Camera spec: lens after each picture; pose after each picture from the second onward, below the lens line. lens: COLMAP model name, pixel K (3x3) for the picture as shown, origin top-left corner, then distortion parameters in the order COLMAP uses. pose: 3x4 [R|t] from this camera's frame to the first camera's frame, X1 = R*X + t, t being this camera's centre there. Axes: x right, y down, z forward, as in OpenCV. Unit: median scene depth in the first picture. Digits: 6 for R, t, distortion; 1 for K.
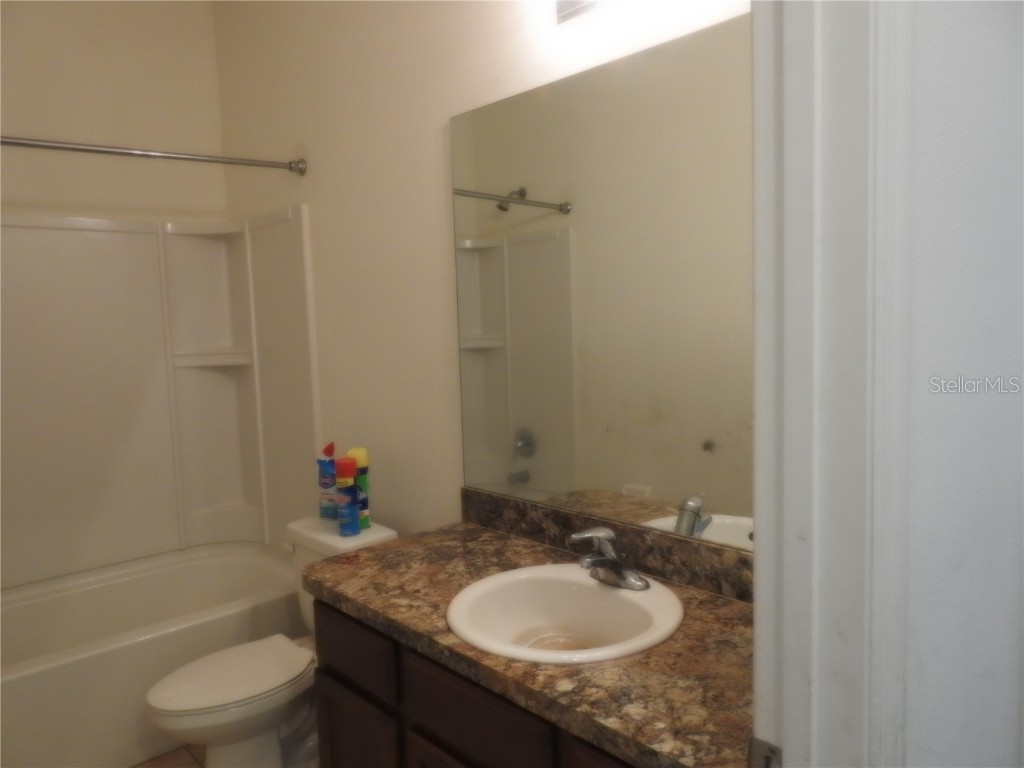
lens RADIAL K [[739.7, 0, 513.2], [0, 739.7, 382.7], [0, 0, 1]] dist [-0.004355, 0.005412]
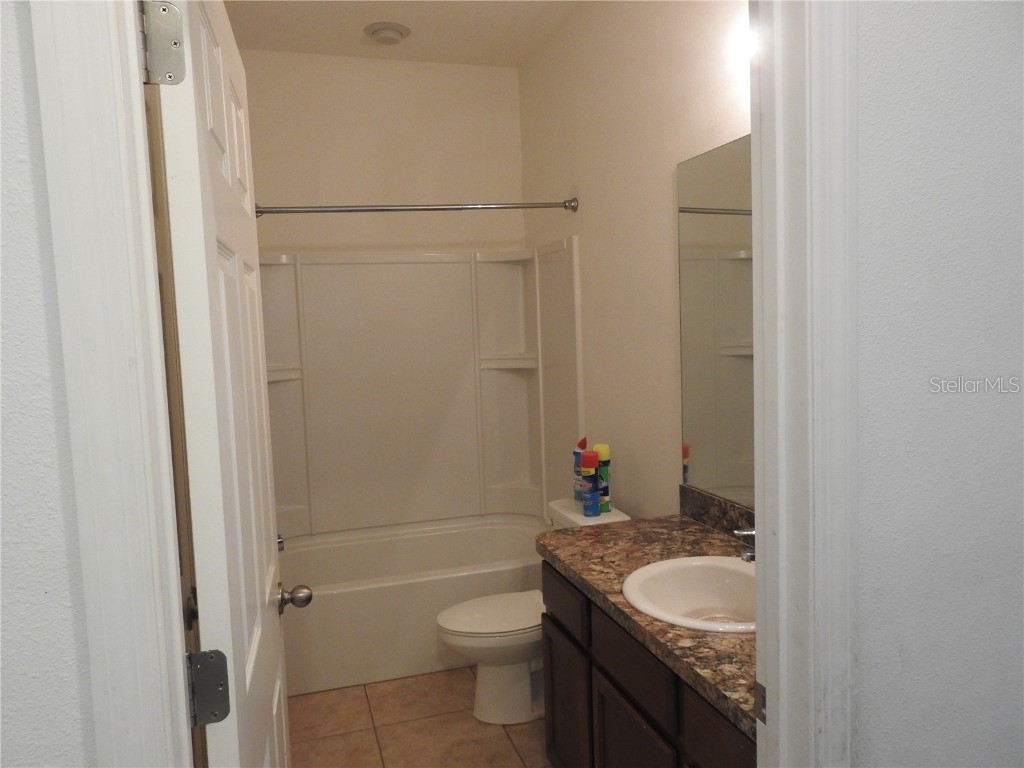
lens RADIAL K [[739.7, 0, 510.3], [0, 739.7, 384.4], [0, 0, 1]] dist [-0.004355, 0.005412]
pose [[0.901749, 0.034963, -0.430843, 0.206871], [-0.030809, 0.999387, 0.016620, -0.027864], [0.431160, -0.001713, 0.902274, -0.169810]]
